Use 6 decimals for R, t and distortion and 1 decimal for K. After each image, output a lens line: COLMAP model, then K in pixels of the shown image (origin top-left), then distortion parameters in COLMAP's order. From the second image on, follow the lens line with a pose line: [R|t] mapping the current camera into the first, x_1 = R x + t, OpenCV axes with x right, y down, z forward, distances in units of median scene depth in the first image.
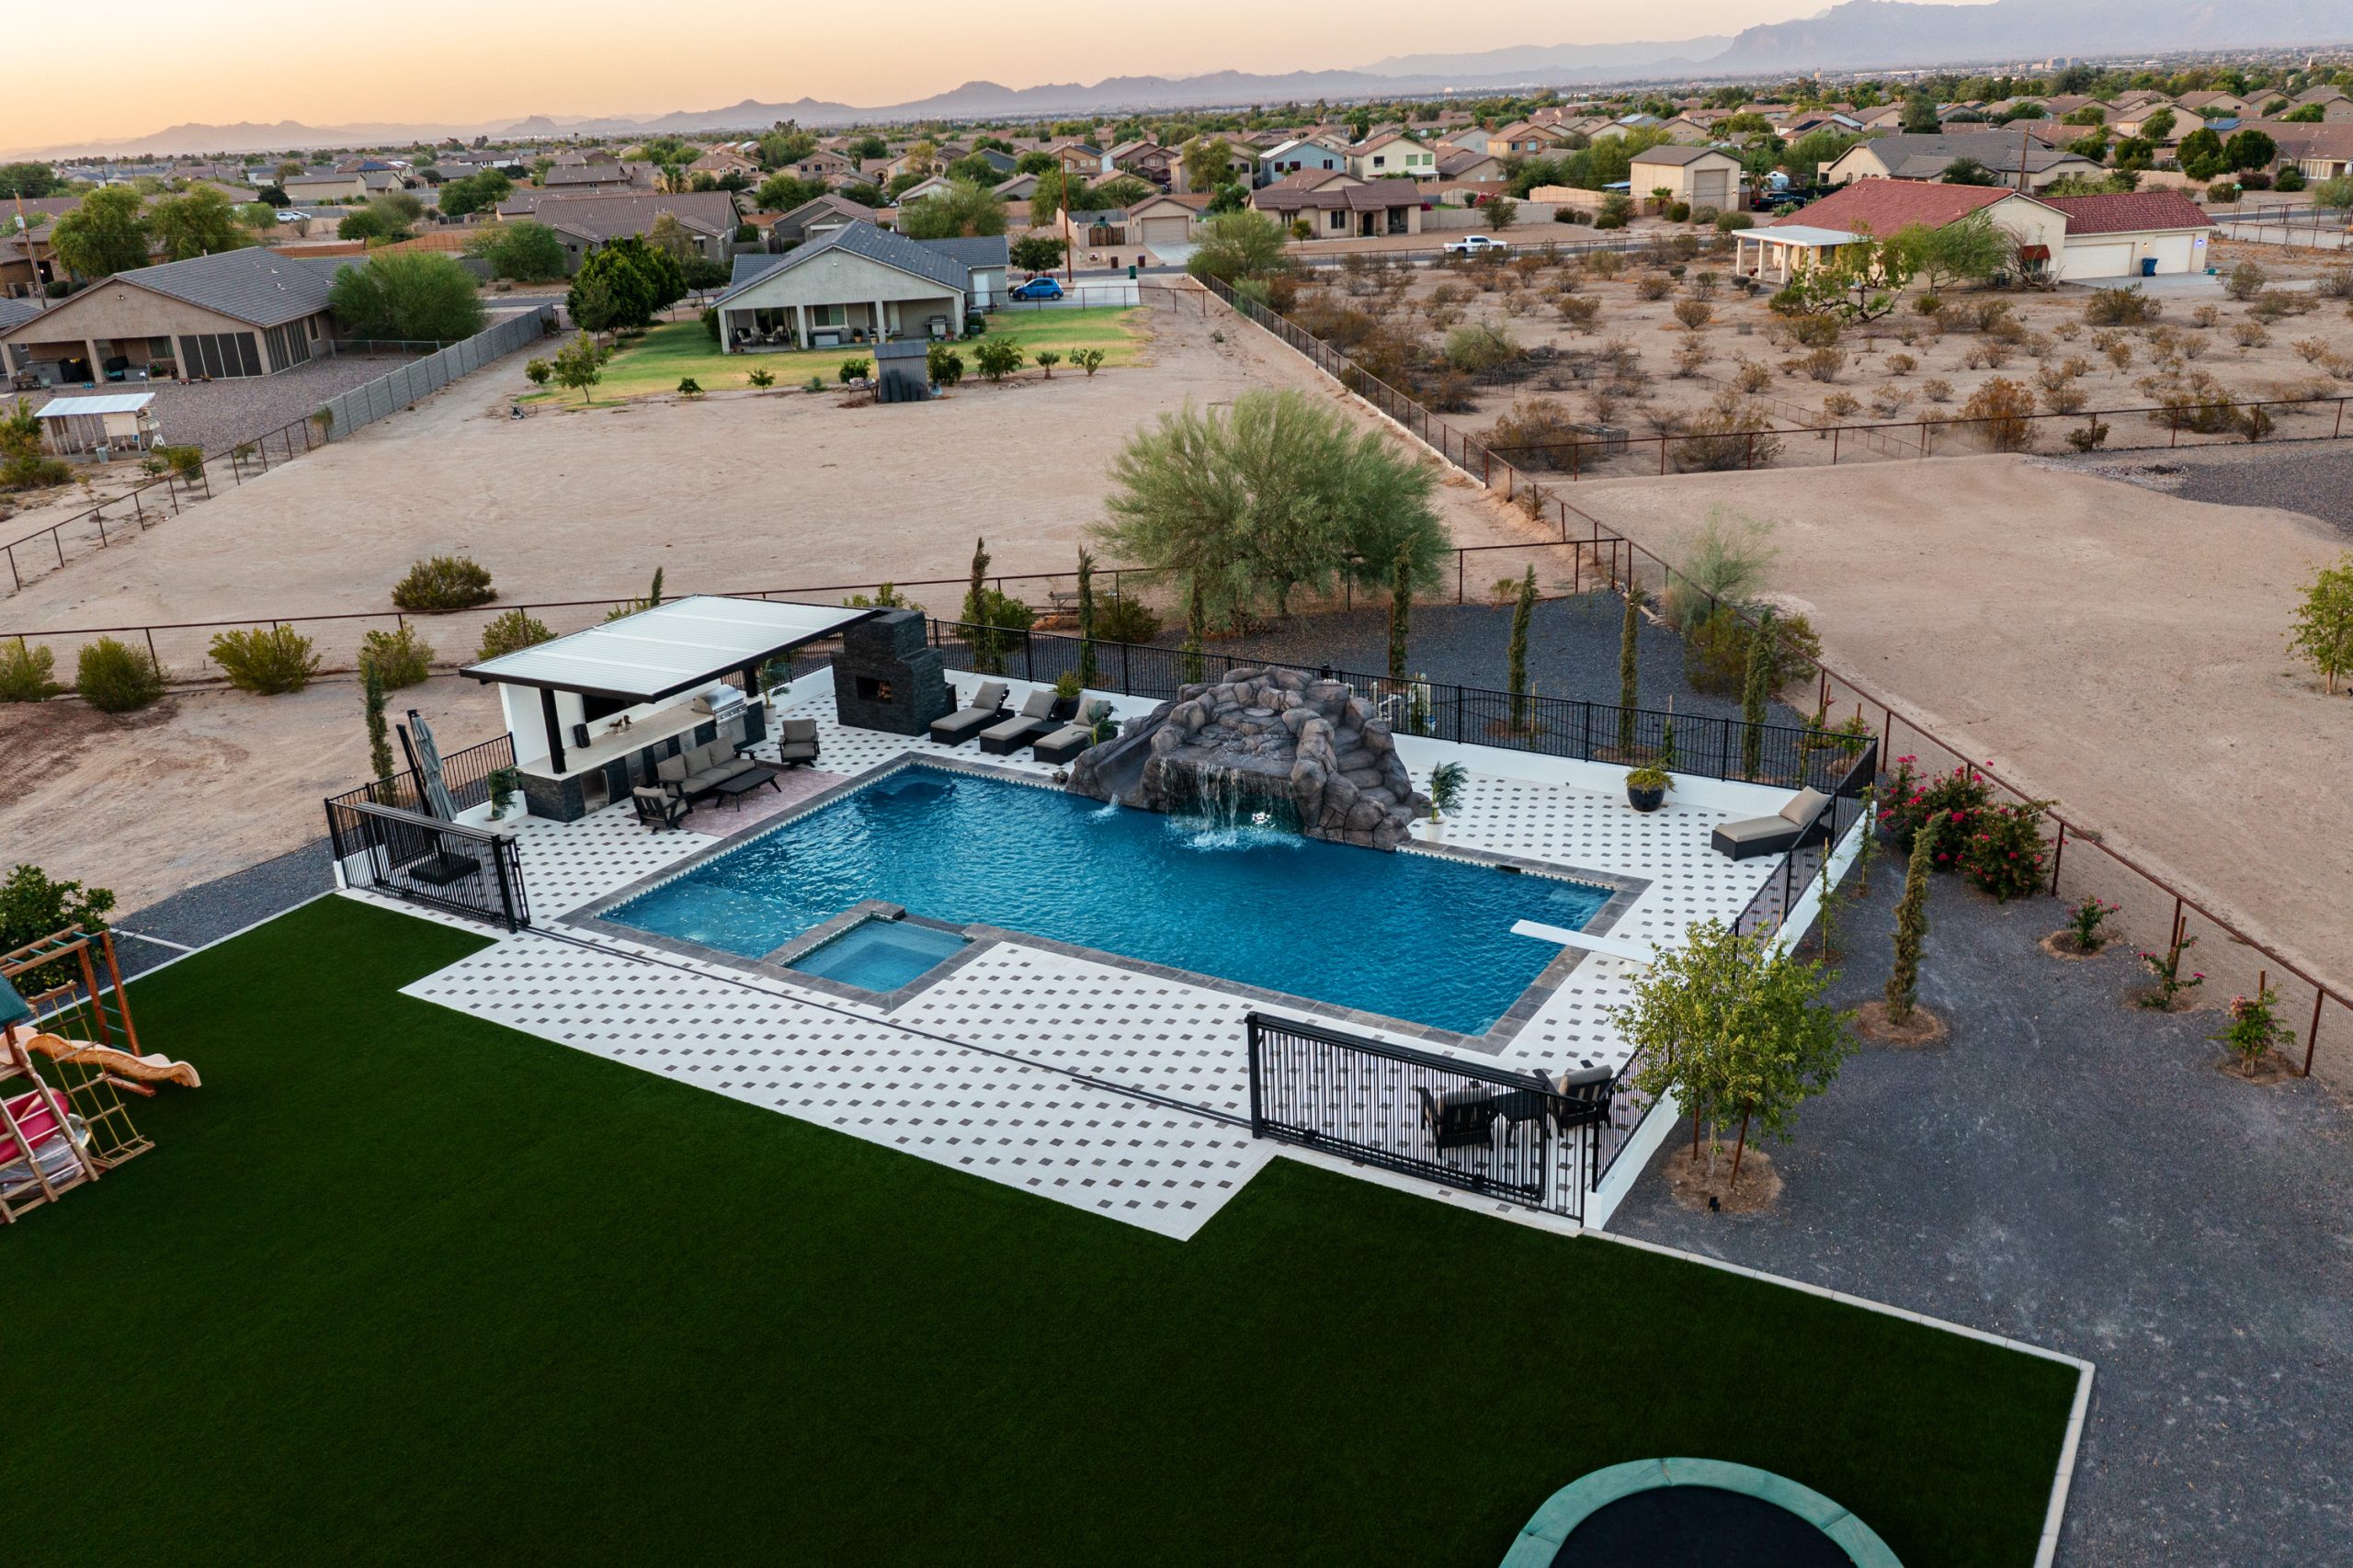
lens RADIAL K [[1895.9, 0, 1173.3], [0, 1895.9, 778.8], [0, 0, 1]] dist [0.001887, 0.012666]
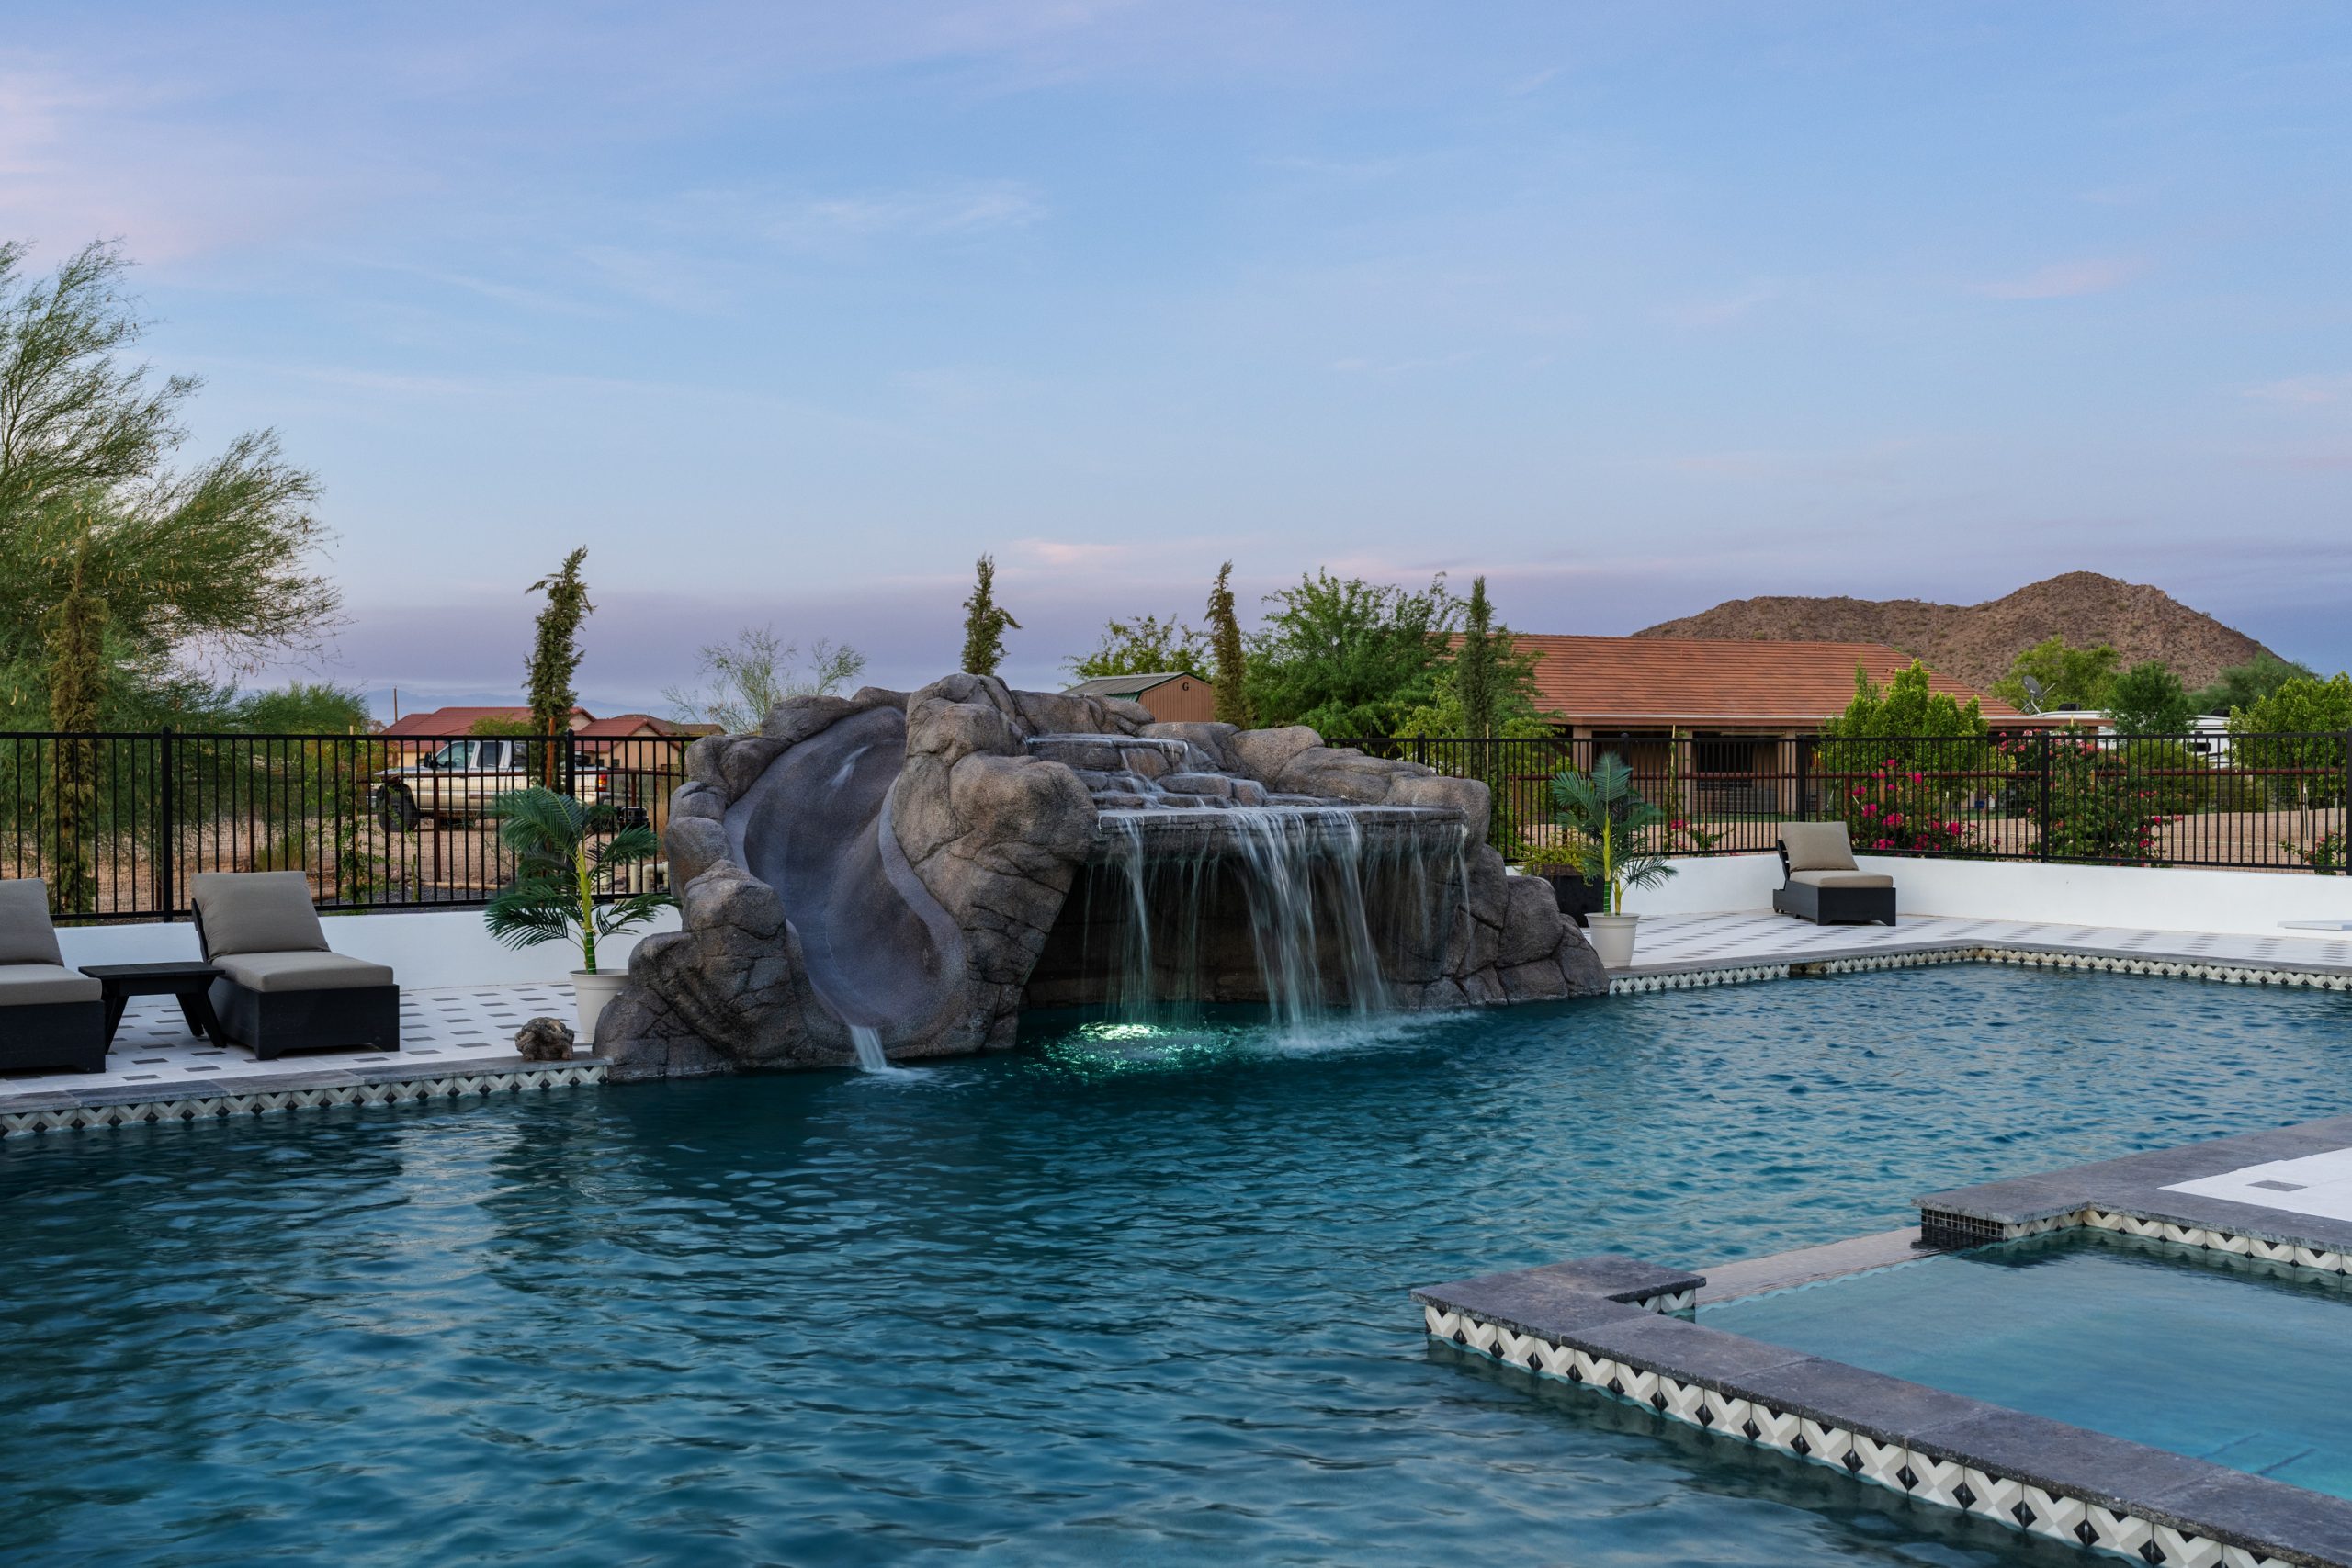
lens RADIAL K [[2272.3, 0, 1199.1], [0, 2272.3, 735.5], [0, 0, 1]] dist [-0.007640, 0.000000]
pose [[0.384508, 0.048618, 0.921840, -0.339675], [0.300391, 0.937671, -0.174749, 0.044131], [-0.872879, 0.344105, 0.345938, 0.890205]]
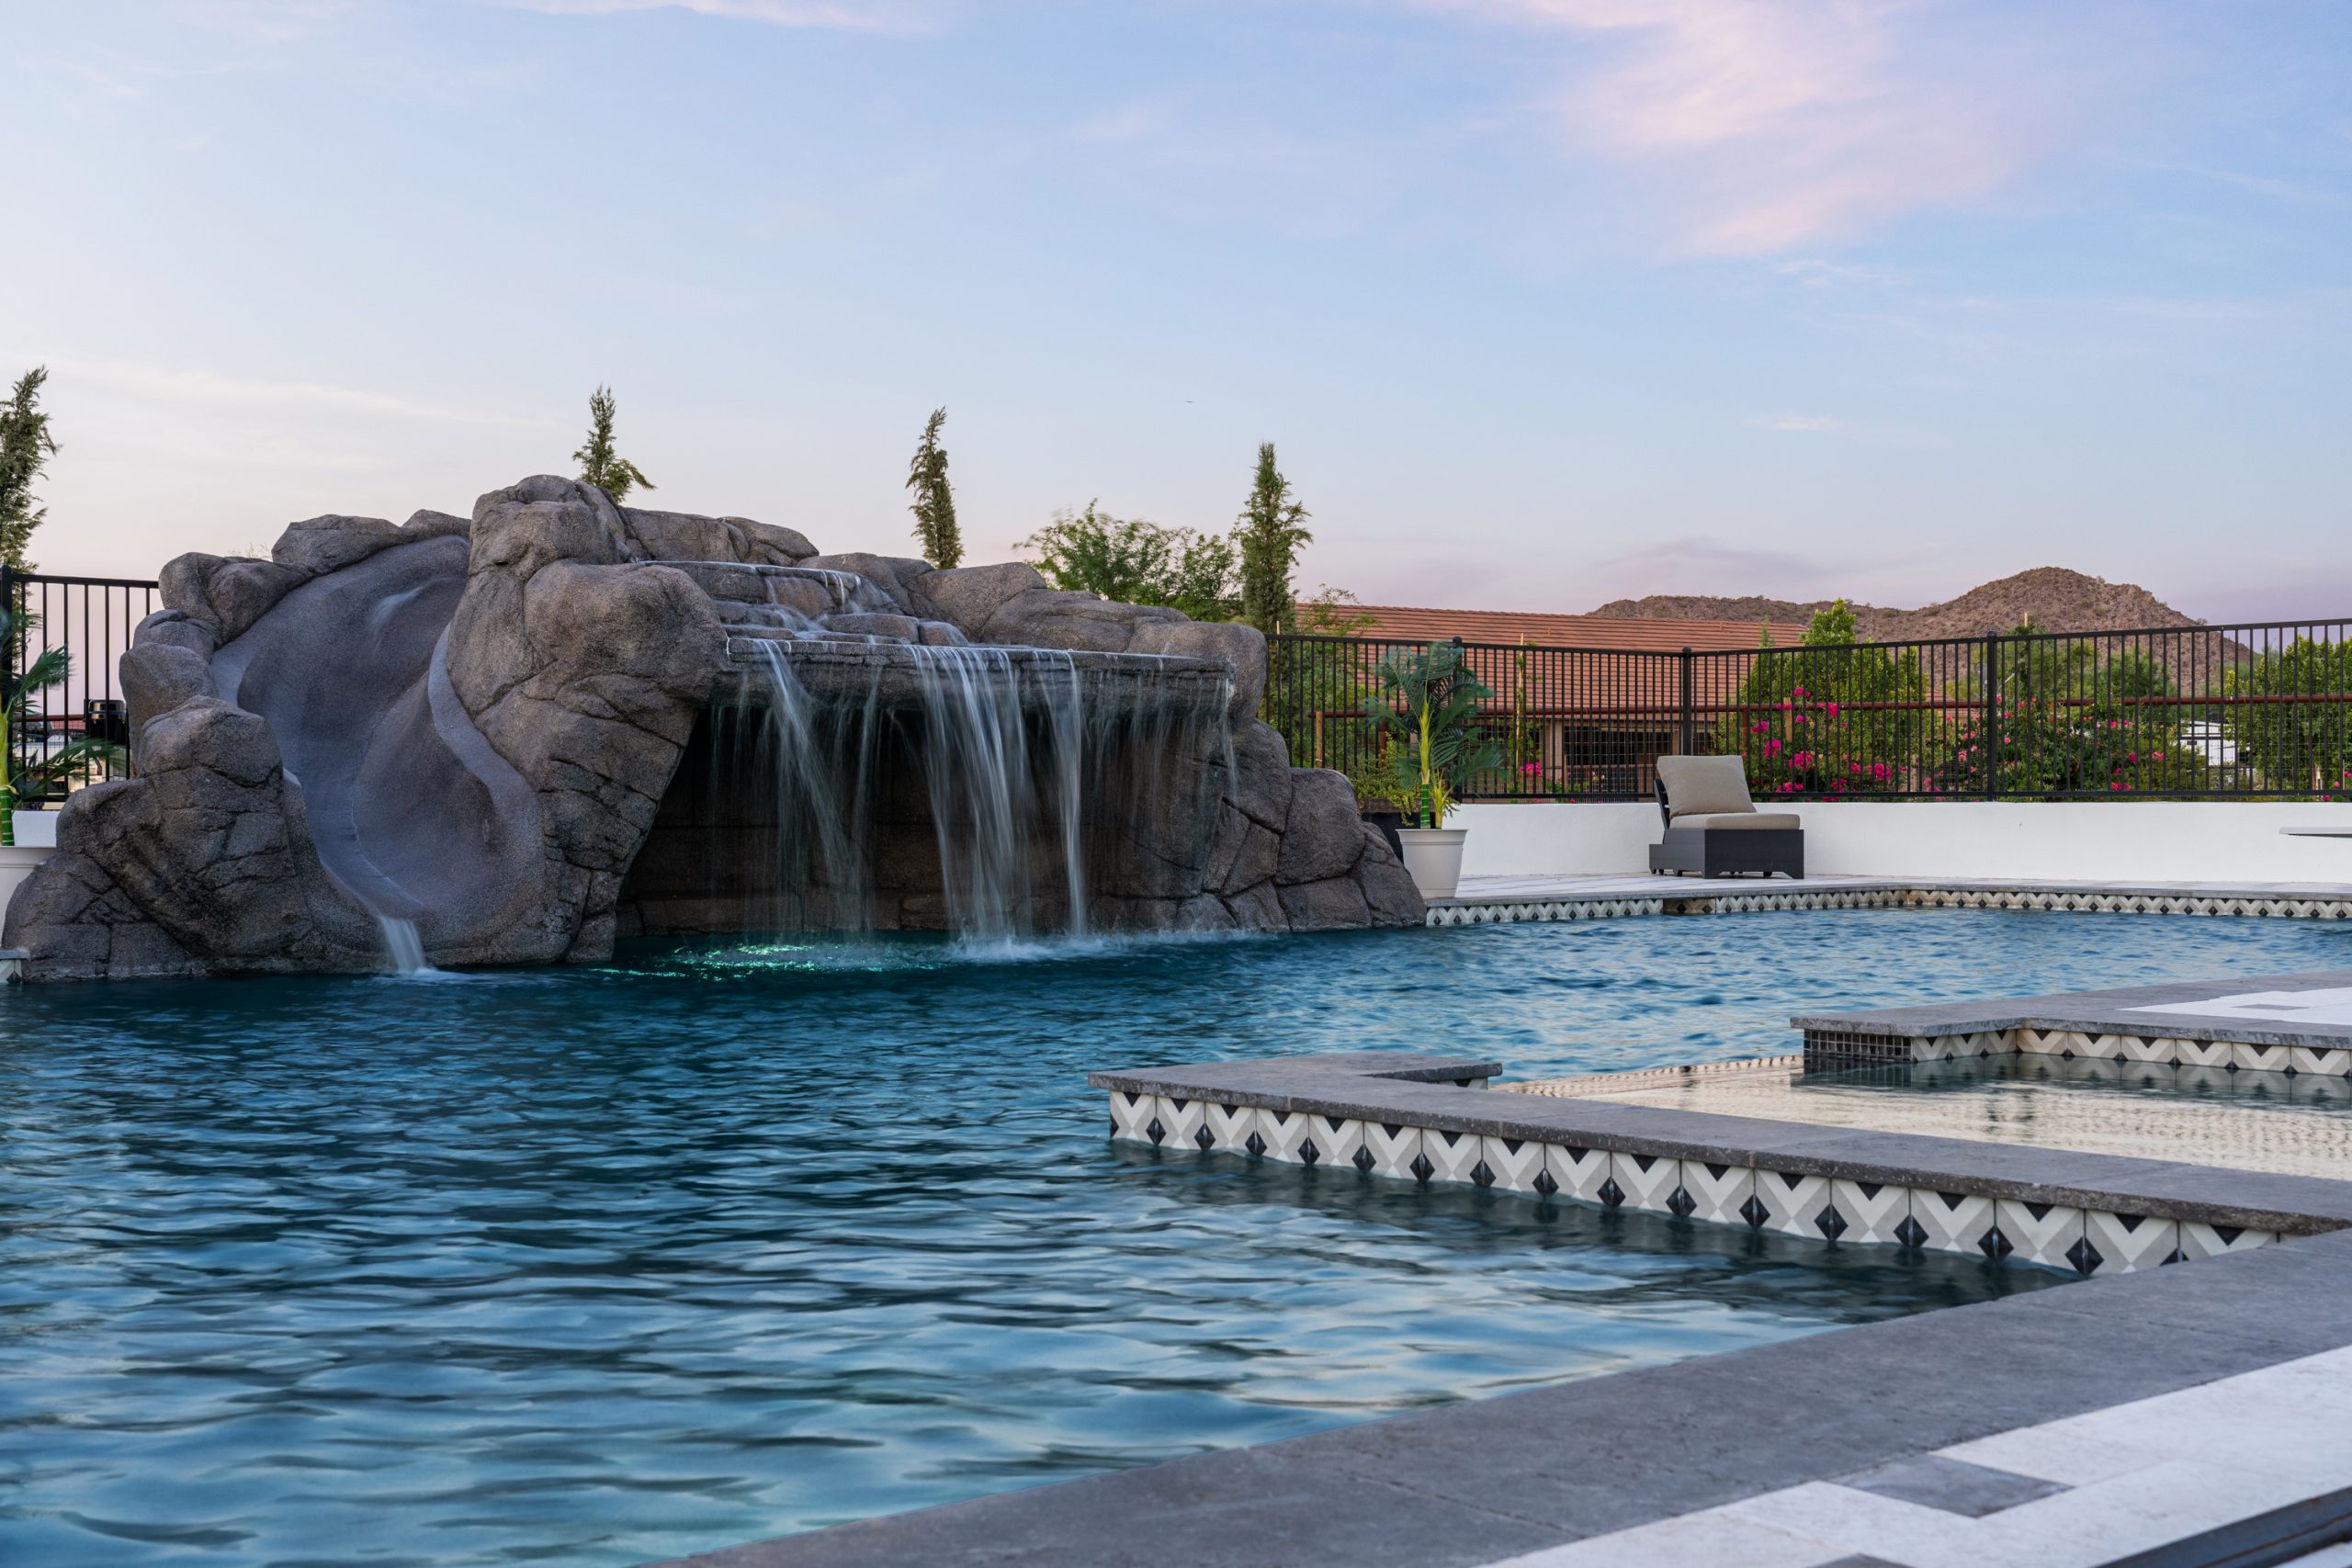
lens RADIAL K [[2934.5, 0, 1214.9], [0, 2934.5, 755.6], [0, 0, 1]] dist [0.003703, 0.000000]
pose [[0.296846, 0.055104, 0.953334, -0.320535], [0.314021, 0.937178, -0.151949, 0.071256], [-0.901816, 0.344472, 0.260894, 0.897747]]
